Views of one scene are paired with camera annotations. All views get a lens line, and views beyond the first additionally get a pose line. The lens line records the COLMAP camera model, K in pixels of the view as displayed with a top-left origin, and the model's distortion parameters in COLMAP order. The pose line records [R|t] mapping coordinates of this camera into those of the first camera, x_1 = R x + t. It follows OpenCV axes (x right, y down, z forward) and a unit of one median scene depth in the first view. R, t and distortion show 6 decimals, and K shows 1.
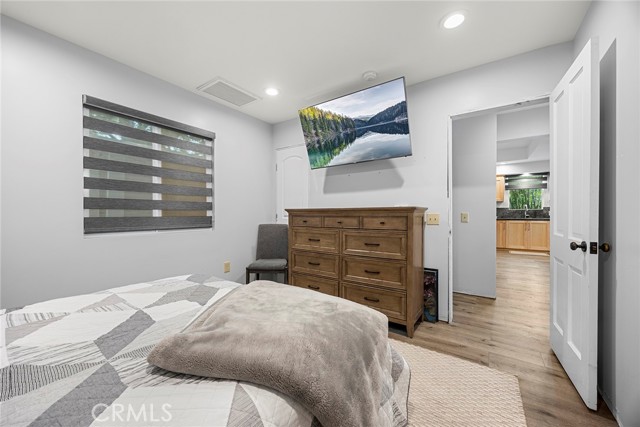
lens RADIAL K [[249.0, 0, 320.0], [0, 249.0, 213.5], [0, 0, 1]] dist [-0.000253, -0.000022]
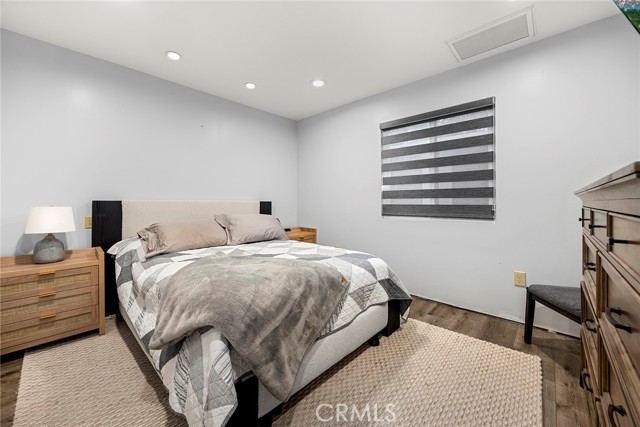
lens RADIAL K [[250.1, 0, 317.9], [0, 250.1, 207.0], [0, 0, 1]] dist [-0.000467, -0.000049]
pose [[-0.131643, 0.020202, -0.991091, 0.422938], [0.003169, 0.999796, 0.019958, -0.000565], [0.991292, -0.000513, -0.131680, 0.564802]]
